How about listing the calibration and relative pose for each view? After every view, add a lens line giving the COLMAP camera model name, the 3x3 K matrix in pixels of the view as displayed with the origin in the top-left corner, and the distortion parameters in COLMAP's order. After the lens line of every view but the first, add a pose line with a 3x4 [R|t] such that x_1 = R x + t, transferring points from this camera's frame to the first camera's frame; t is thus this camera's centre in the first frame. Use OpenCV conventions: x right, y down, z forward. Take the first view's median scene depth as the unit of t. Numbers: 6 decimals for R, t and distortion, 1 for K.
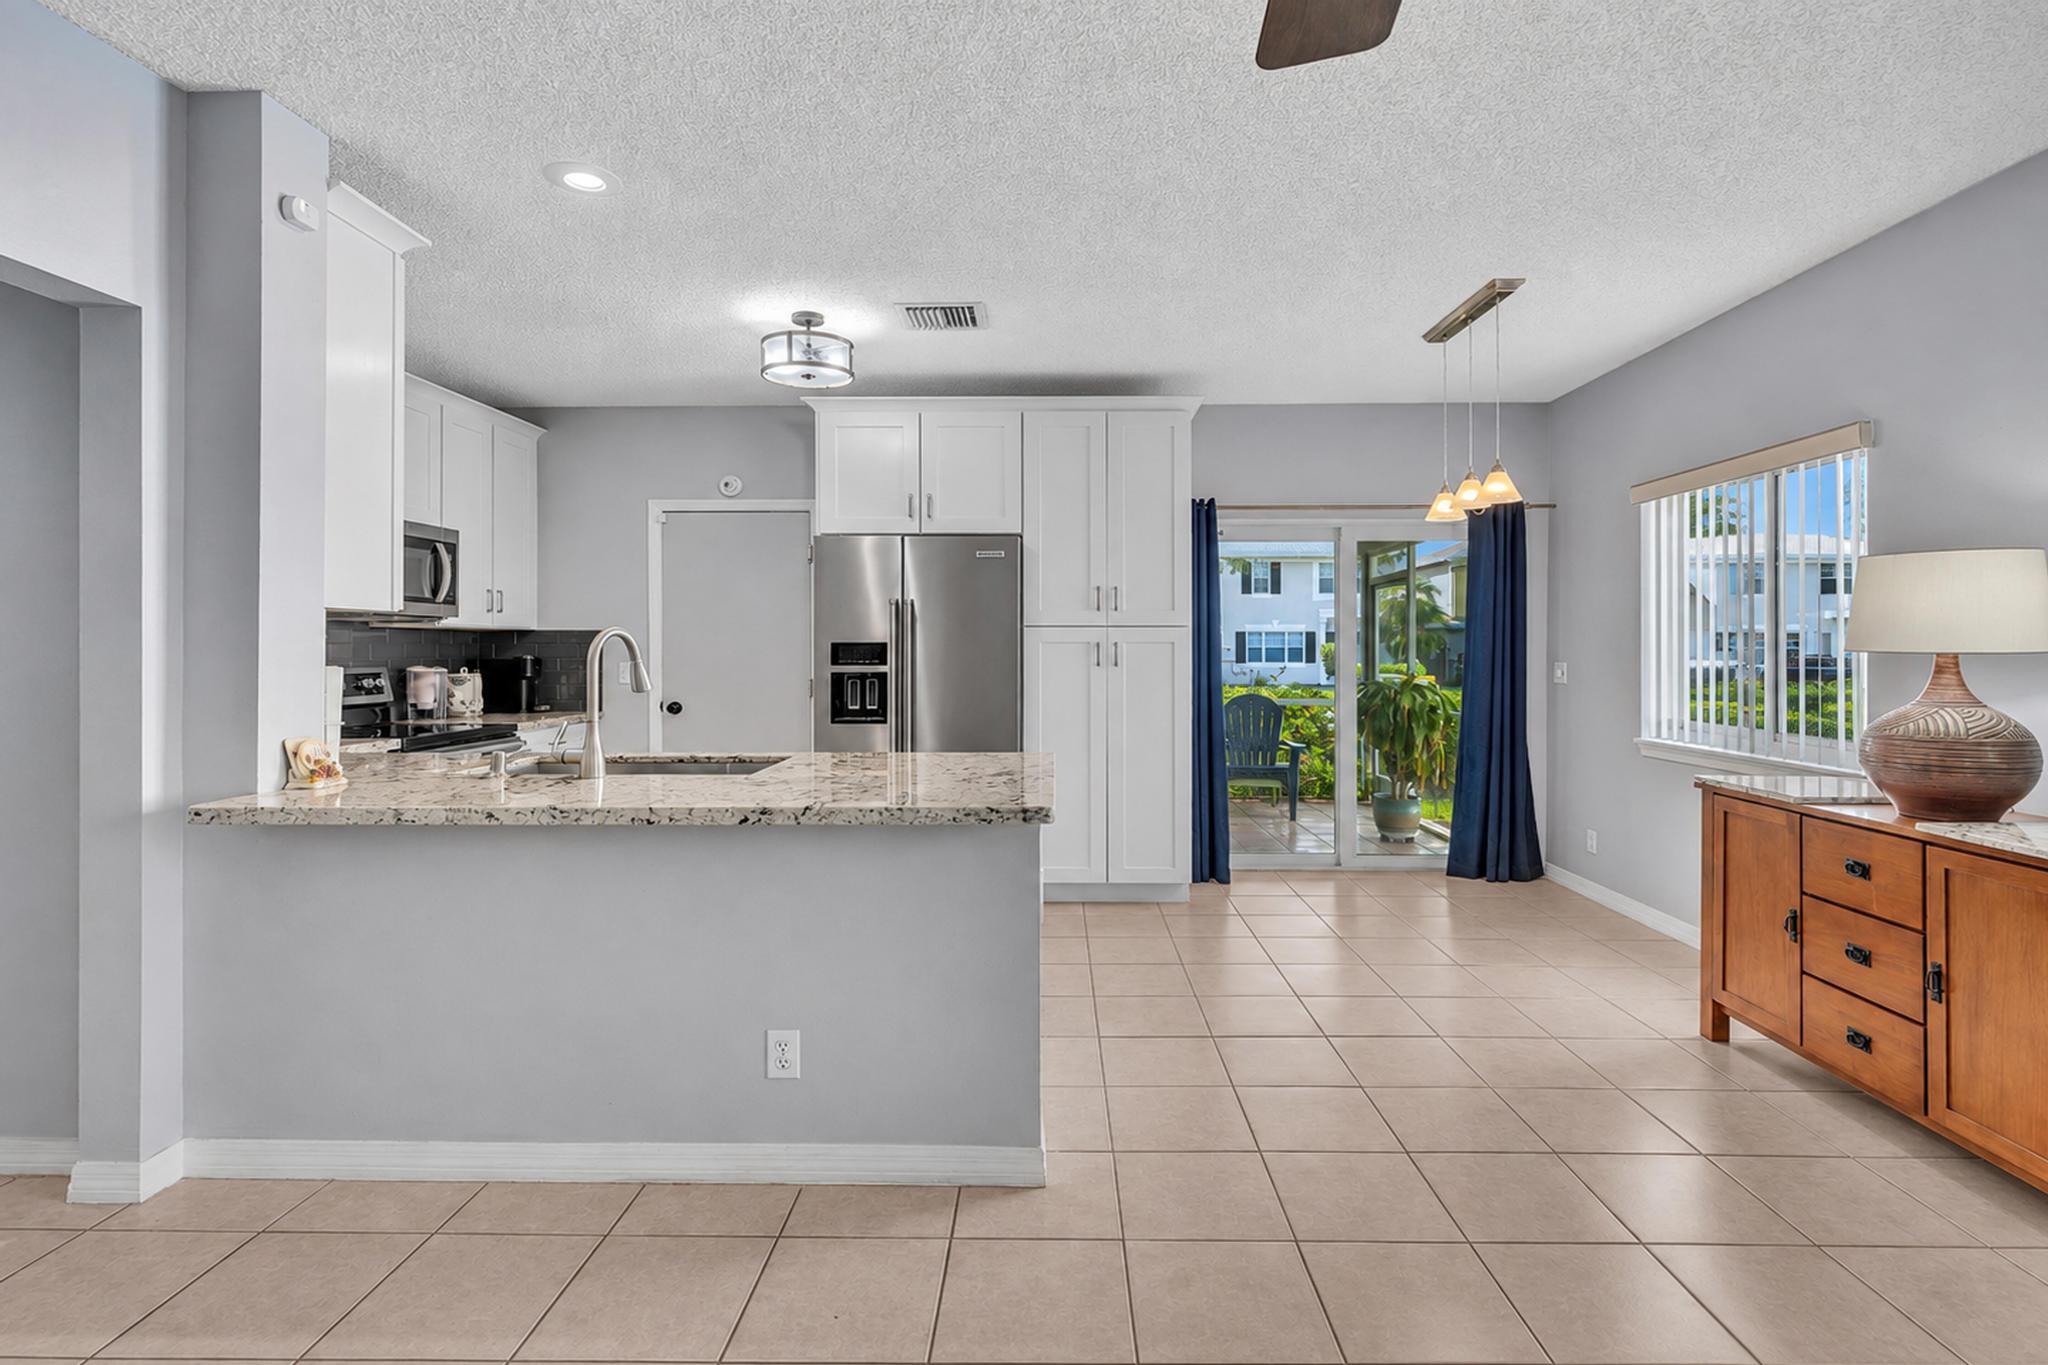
lens RADIAL K [[981.7, 0, 1027.7], [0, 981.7, 657.9], [0, 0, 1]] dist [-0.000025, -0.000062]
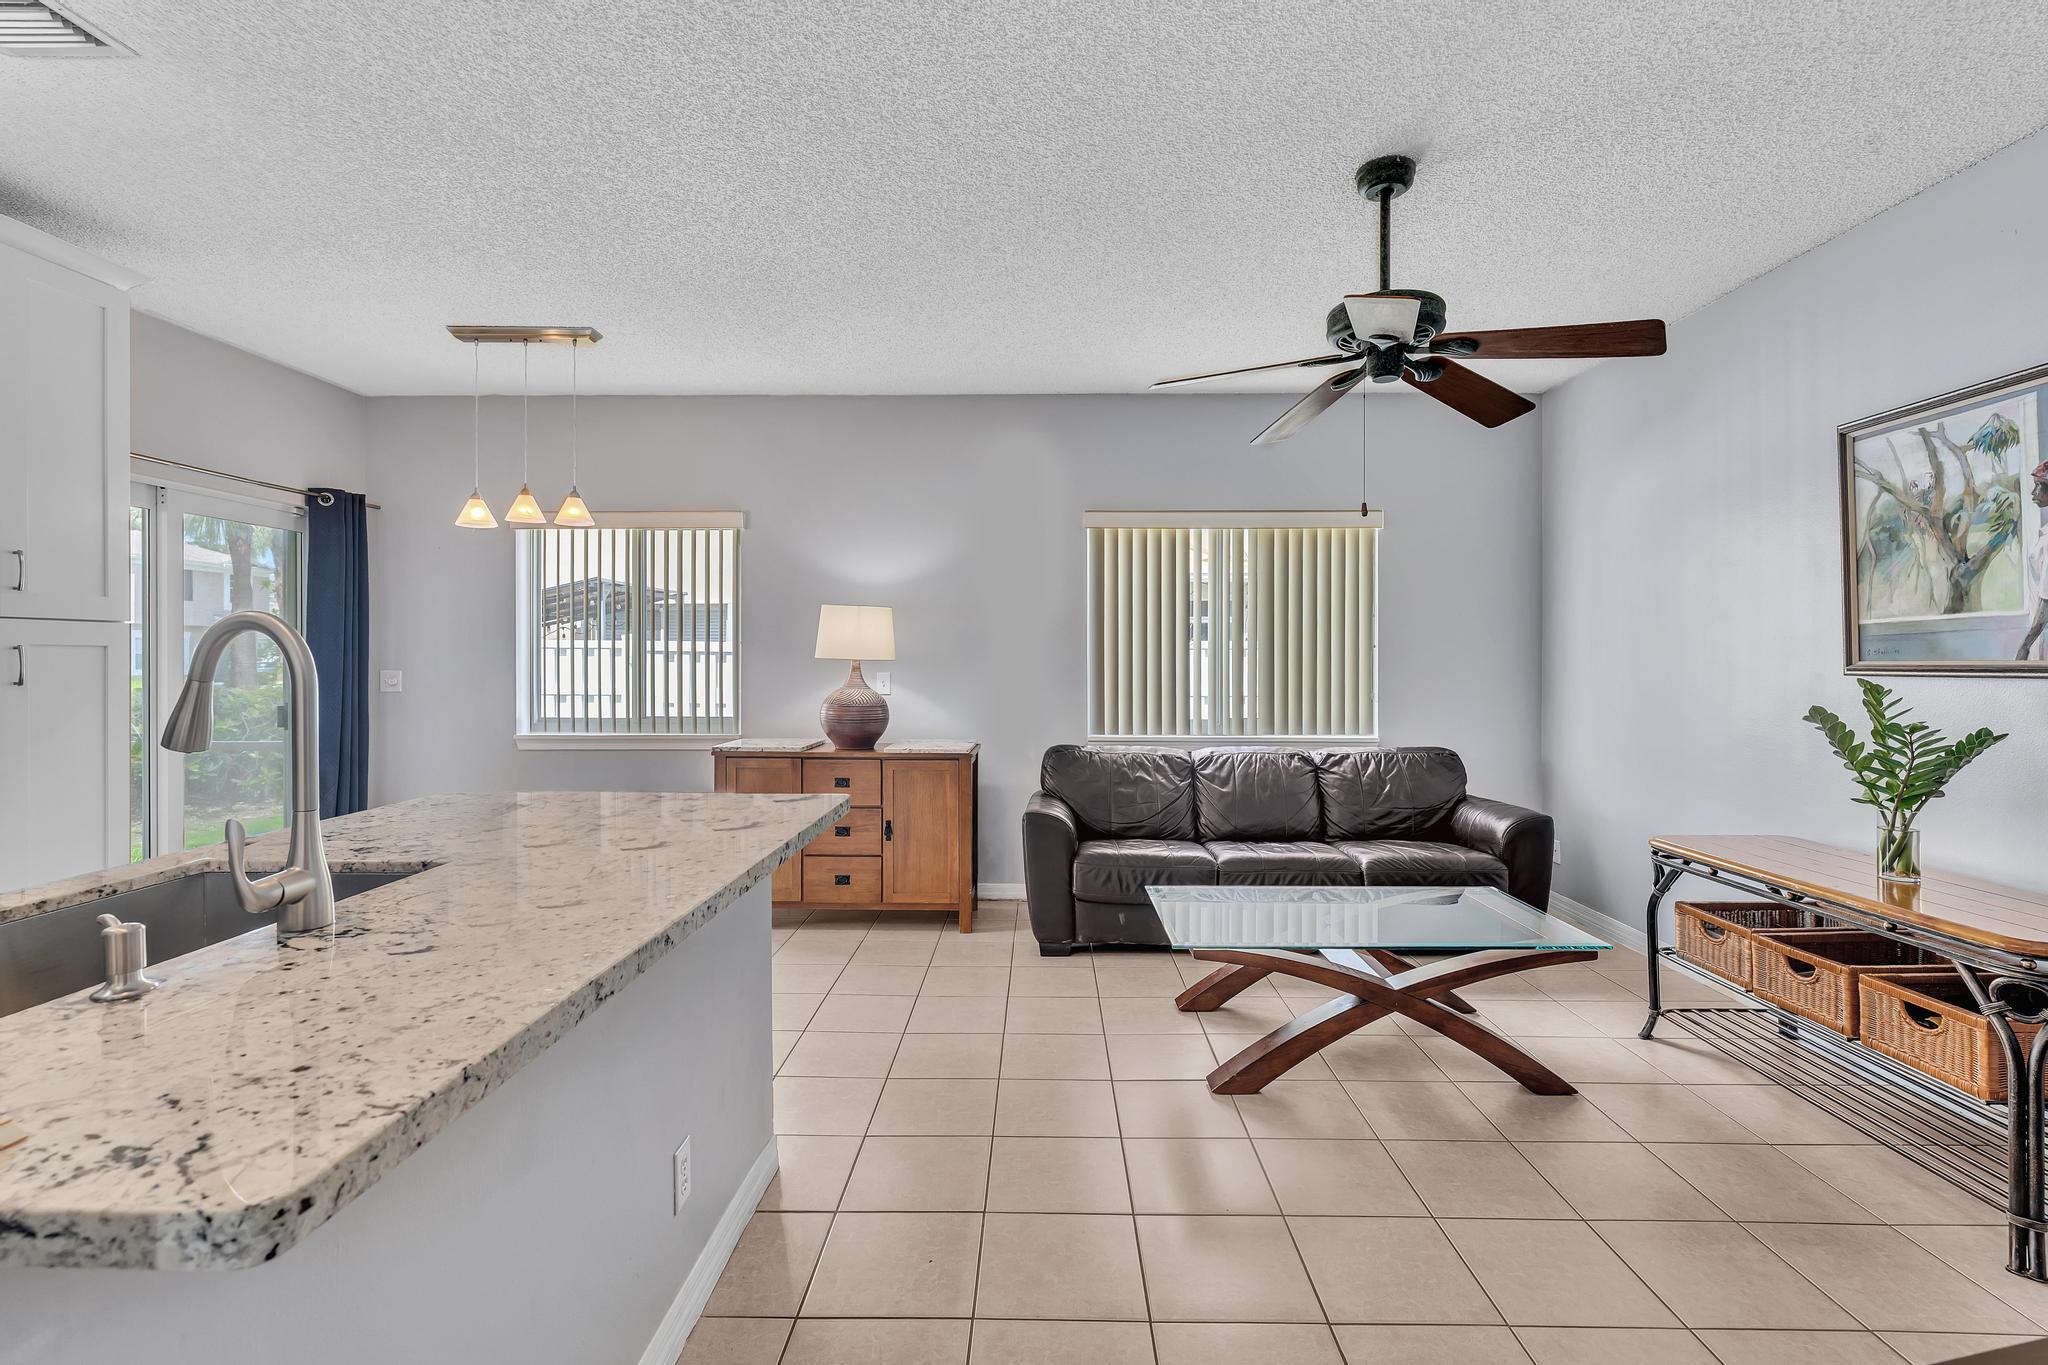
lens RADIAL K [[981.7, 0, 1027.7], [0, 981.7, 657.9], [0, 0, 1]] dist [-0.000025, -0.000062]
pose [[-0.007168, -0.001260, 0.999974, -0.943880], [0.007437, 0.999971, 0.001314, -0.010115], [-0.999947, 0.007446, -0.007159, 0.690403]]
